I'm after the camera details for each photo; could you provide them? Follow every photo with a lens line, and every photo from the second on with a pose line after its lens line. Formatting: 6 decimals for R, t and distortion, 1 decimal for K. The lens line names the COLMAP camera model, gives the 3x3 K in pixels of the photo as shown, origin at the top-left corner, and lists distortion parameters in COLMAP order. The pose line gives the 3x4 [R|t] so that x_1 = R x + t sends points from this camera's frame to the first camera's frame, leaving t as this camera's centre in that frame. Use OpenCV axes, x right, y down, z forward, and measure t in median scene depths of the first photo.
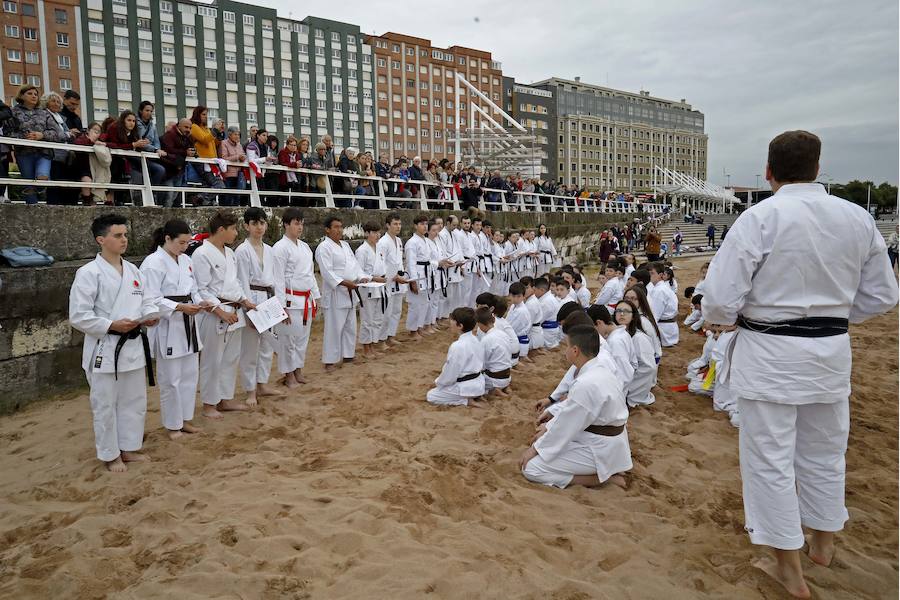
lens RADIAL K [[656.2, 0, 451.7], [0, 656.2, 263.7], [0, 0, 1]] dist [-0.010072, 0.001661]
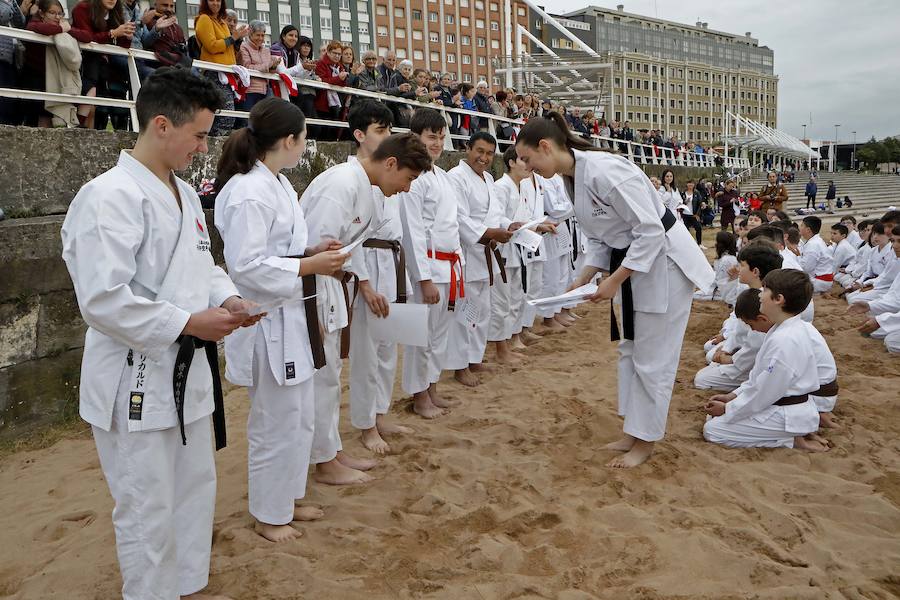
lens RADIAL K [[783.3, 0, 472.8], [0, 783.3, 299.6], [0, 0, 1]] dist [-0.083711, 0.116611]
pose [[0.999771, -0.017728, 0.011961, -0.090020], [0.016737, 0.996780, 0.078414, 0.012773], [-0.013313, -0.078196, 0.996849, 0.134395]]
